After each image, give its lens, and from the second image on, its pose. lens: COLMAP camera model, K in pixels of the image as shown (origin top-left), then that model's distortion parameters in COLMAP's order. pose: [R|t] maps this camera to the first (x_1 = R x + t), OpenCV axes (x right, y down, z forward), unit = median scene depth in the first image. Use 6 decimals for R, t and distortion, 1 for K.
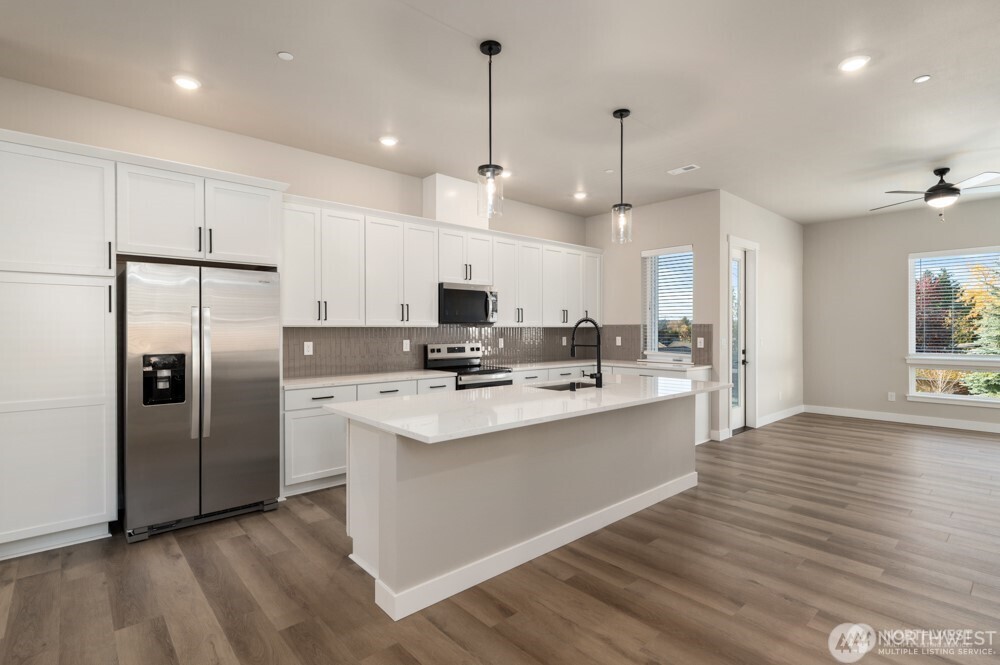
lens RADIAL K [[483.6, 0, 499.2], [0, 483.6, 329.6], [0, 0, 1]] dist [0.000876, 0.000121]
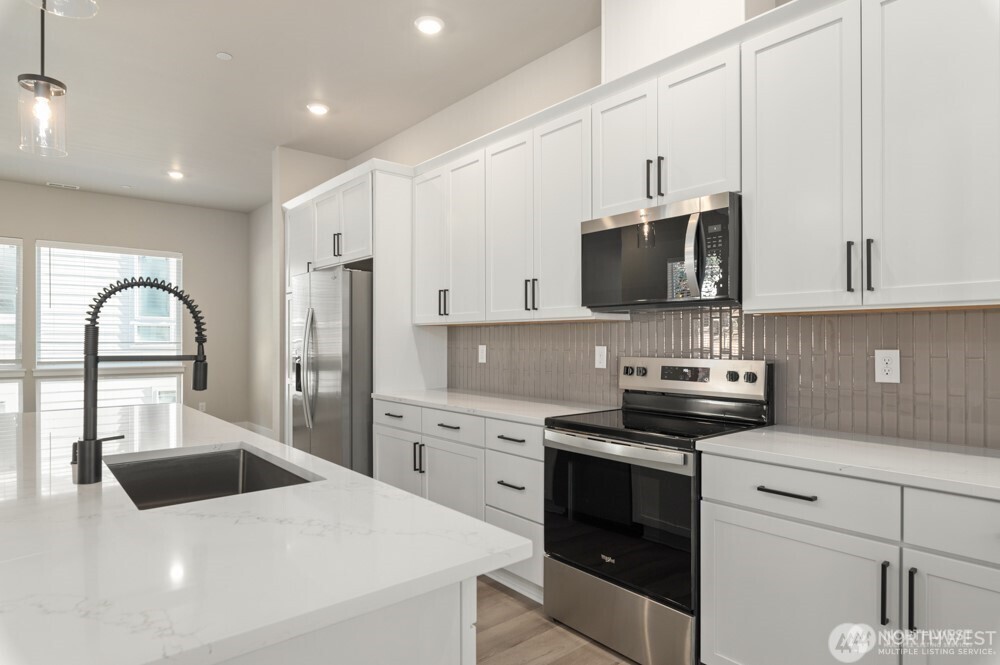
lens RADIAL K [[580.3, 0, 506.2], [0, 580.3, 339.2], [0, 0, 1]] dist [0.003680, 0.000006]
pose [[-0.026181, -0.000450, -0.999657, 0.468921], [-0.001826, 0.999998, -0.000403, 0.015701], [0.999656, 0.001815, -0.026182, 1.007887]]
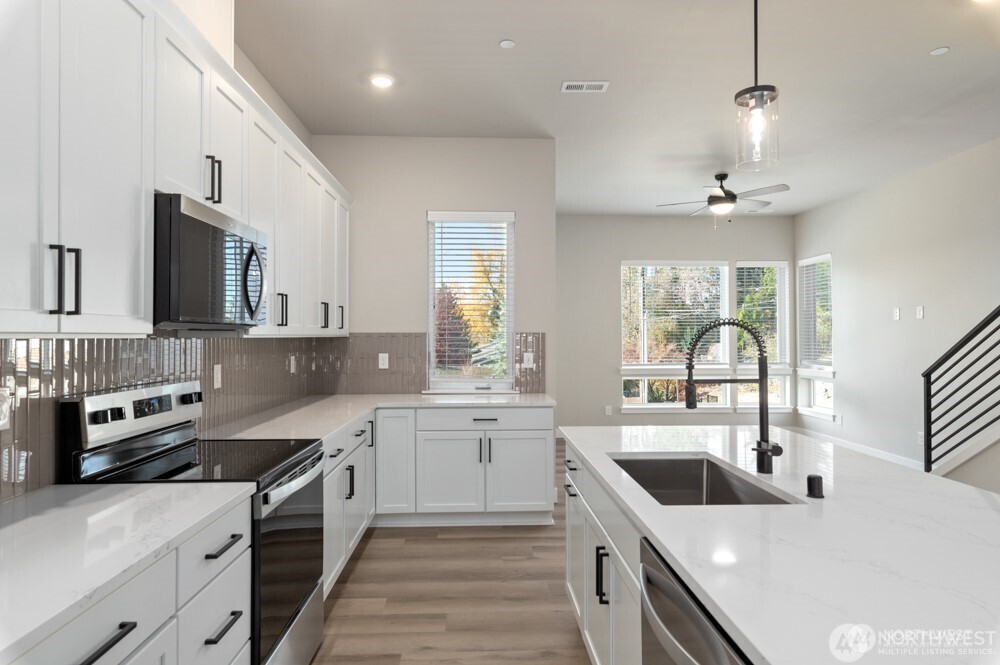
lens RADIAL K [[580.3, 0, 500.3], [0, 580.3, 329.2], [0, 0, 1]] dist [0.003680, 0.000006]
pose [[0.640004, 0.009987, 0.768307, -0.286323], [0.001588, 0.999896, -0.014320, -0.005822], [-0.768370, 0.010385, 0.639922, 0.651378]]
